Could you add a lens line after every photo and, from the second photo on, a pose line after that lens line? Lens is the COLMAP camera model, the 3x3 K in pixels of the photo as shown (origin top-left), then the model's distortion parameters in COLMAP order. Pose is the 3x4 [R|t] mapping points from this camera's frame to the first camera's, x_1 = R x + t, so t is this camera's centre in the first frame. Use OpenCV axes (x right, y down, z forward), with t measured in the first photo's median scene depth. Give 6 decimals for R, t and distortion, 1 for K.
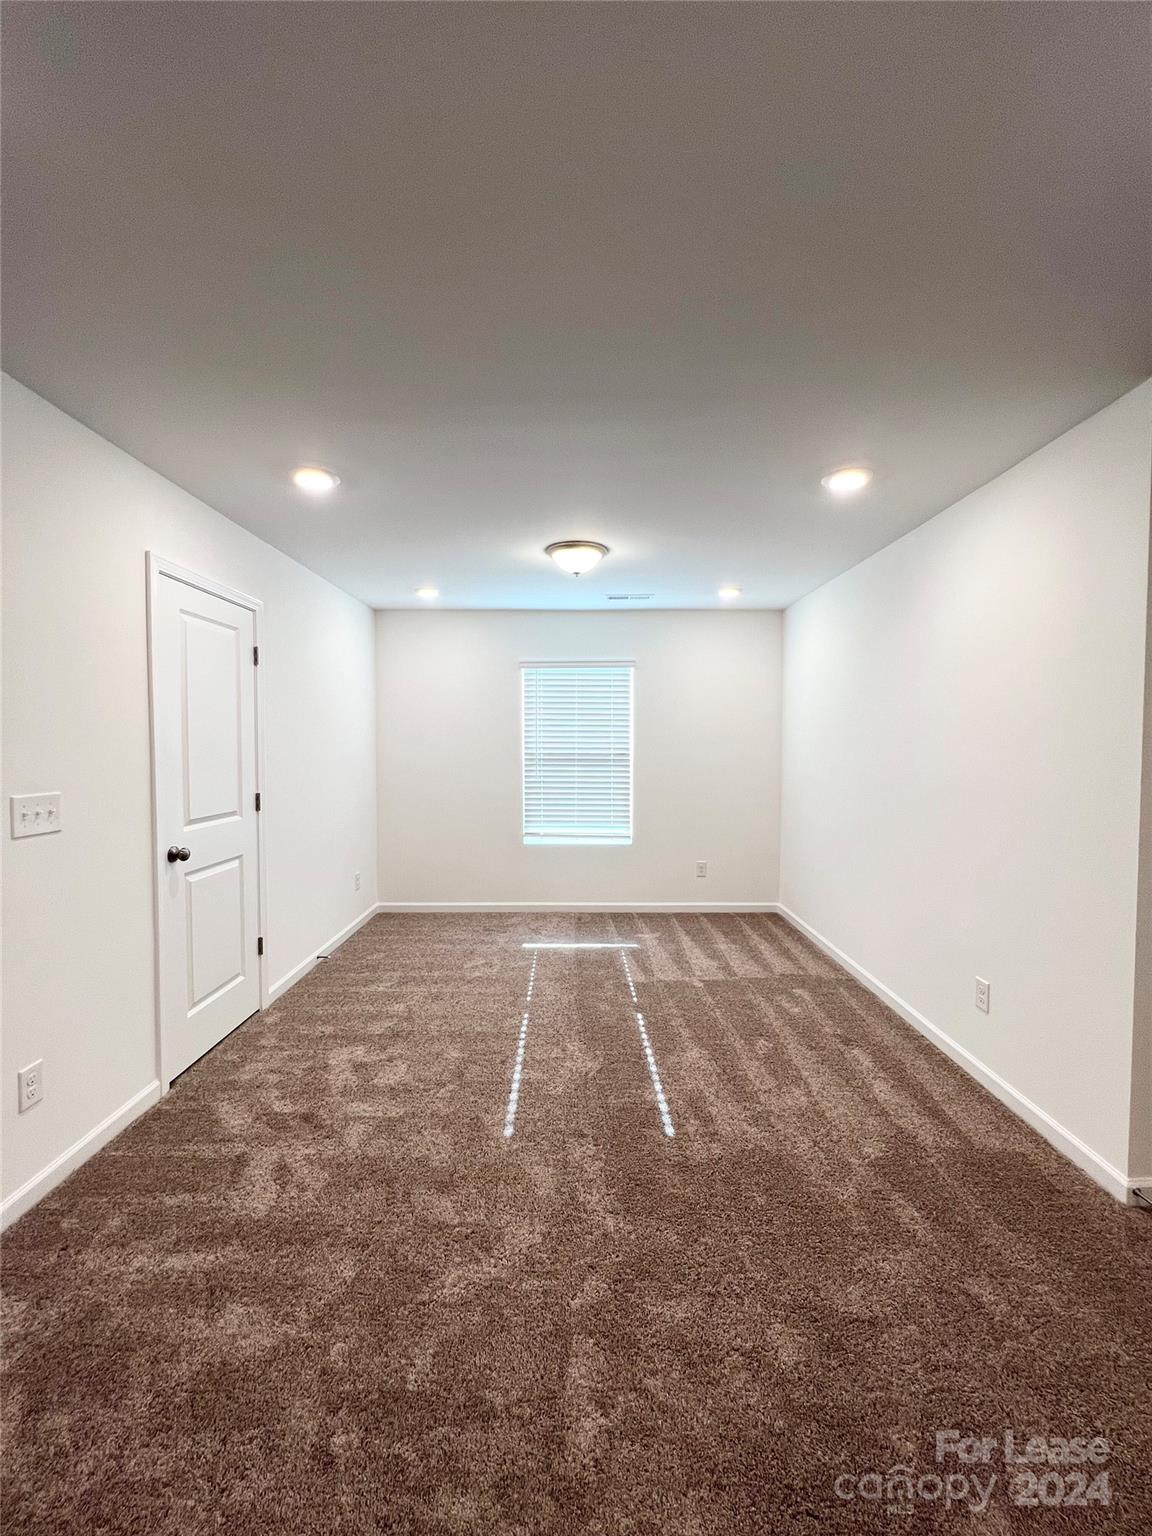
lens RADIAL K [[612.4, 0, 576.2], [0, 612.4, 770.1], [0, 0, 1]] dist [-0.006199, 0.001107]
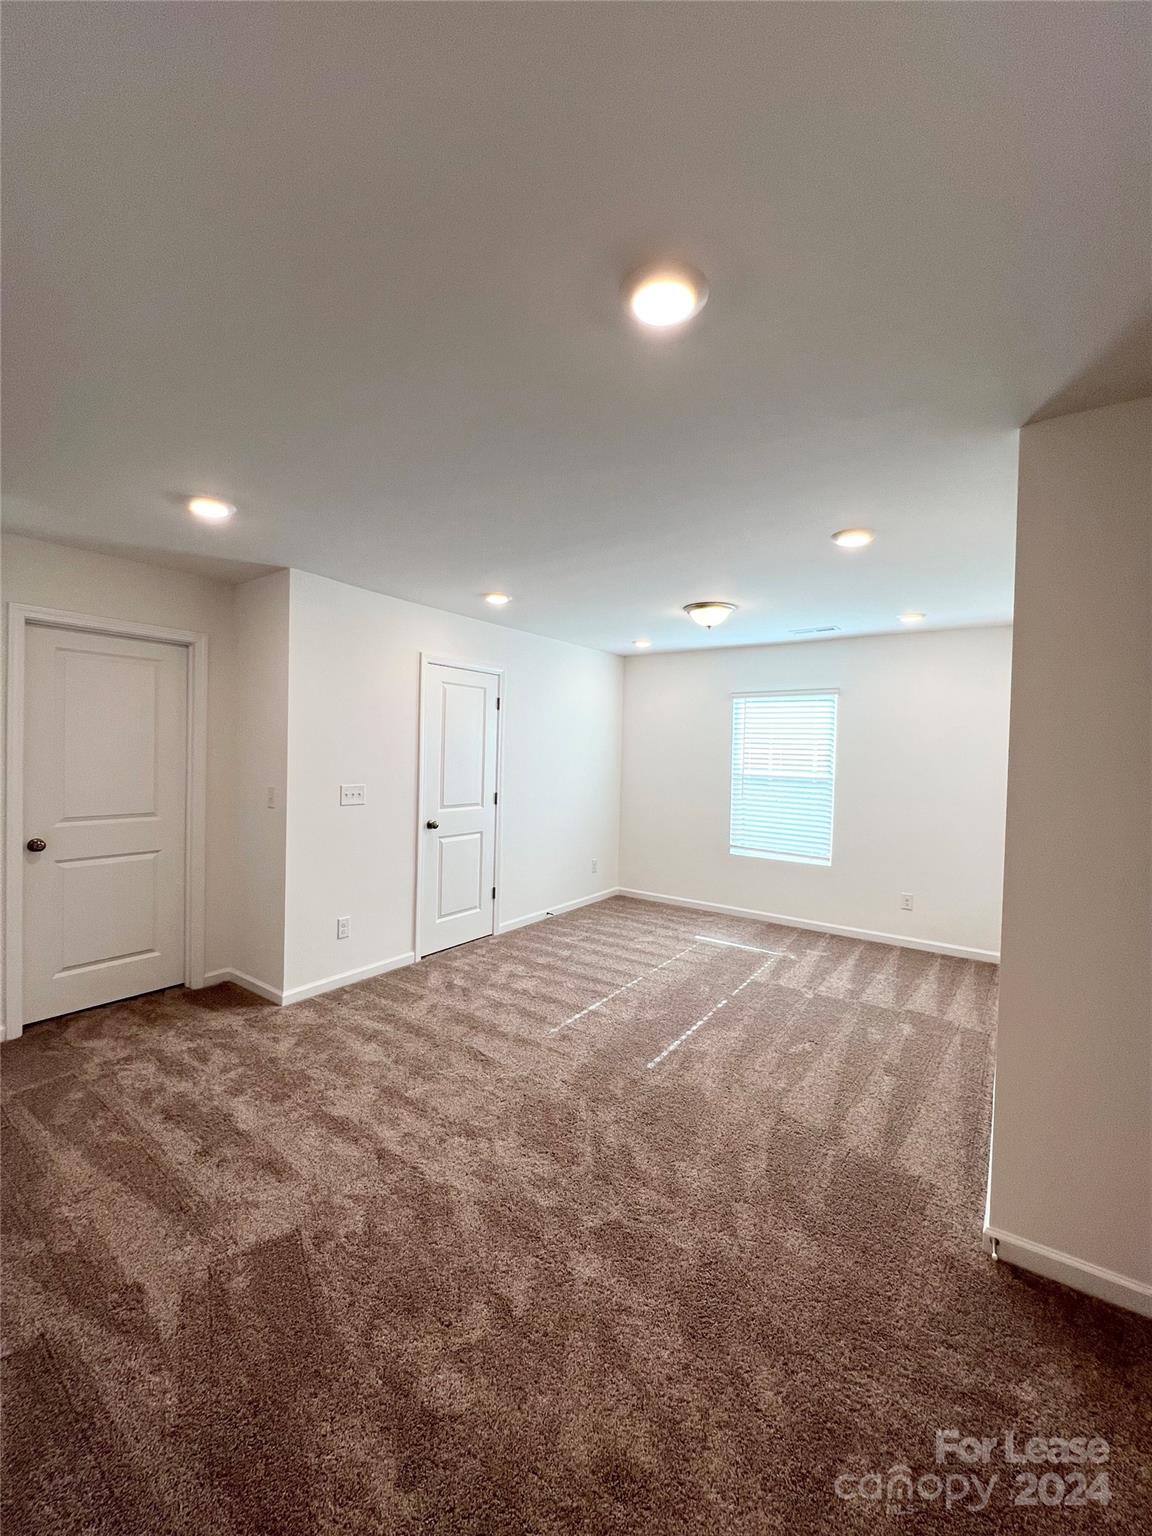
lens RADIAL K [[612.4, 0, 581.1], [0, 612.4, 773.8], [0, 0, 1]] dist [-0.006199, 0.001107]
pose [[0.813958, 0.040841, -0.579486, 0.556187], [-0.050031, 0.998748, 0.000115, -0.021258], [0.578765, 0.028898, 0.814982, -0.133778]]
